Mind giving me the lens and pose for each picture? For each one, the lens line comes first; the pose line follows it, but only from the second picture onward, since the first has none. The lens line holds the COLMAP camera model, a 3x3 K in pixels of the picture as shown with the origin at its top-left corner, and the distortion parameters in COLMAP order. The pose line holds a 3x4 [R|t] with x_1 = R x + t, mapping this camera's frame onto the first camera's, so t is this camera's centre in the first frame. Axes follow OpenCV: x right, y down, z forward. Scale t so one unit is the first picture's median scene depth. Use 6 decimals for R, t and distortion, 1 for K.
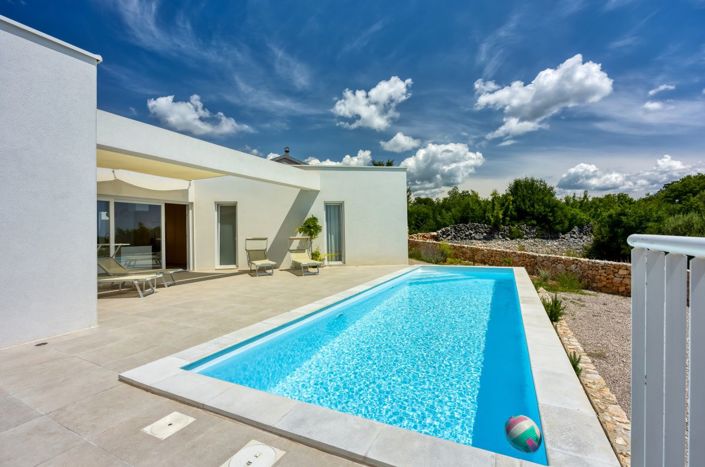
lens RADIAL K [[315.4, 0, 351.6], [0, 315.4, 225.9], [0, 0, 1]] dist [-0.000114, 0.000205]
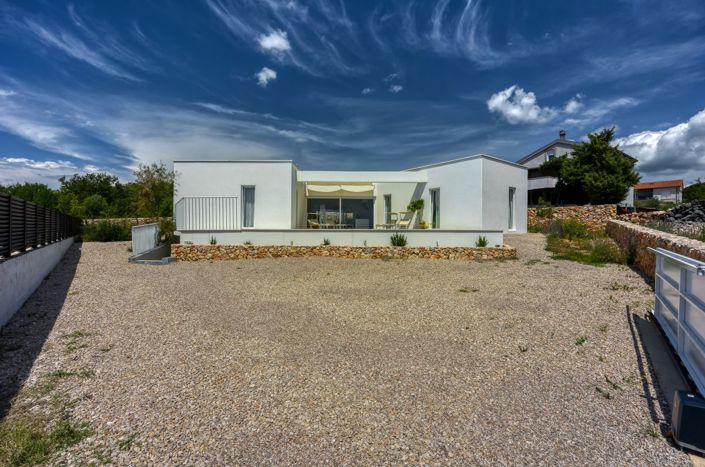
lens RADIAL K [[315.4, 0, 351.6], [0, 315.4, 225.9], [0, 0, 1]] dist [-0.000114, 0.000205]
pose [[0.455258, 0.002371, -0.890356, 1.148791], [0.003829, 0.999982, 0.004621, 0.098006], [0.890351, -0.005513, 0.455241, -0.041052]]
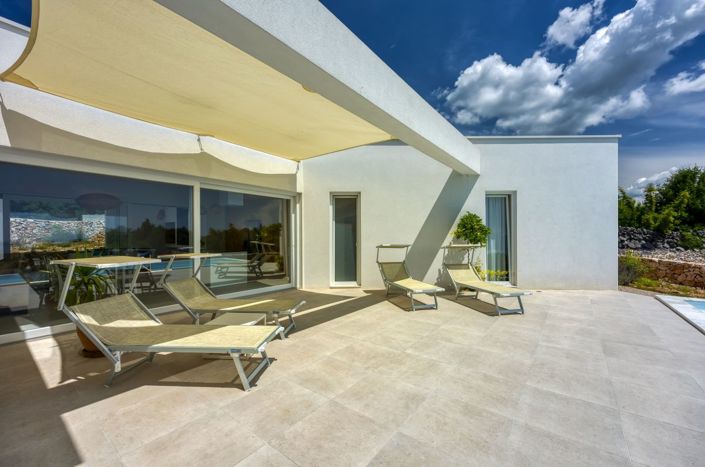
lens RADIAL K [[286.2, 0, 352.5], [0, 286.2, 233.5], [0, 0, 1]] dist [0.000428, -0.000017]
pose [[0.983193, 0.014332, -0.182004, -0.259697], [-0.011331, 0.999782, 0.017518, 0.004275], [0.182215, -0.015162, 0.983142, 0.368633]]
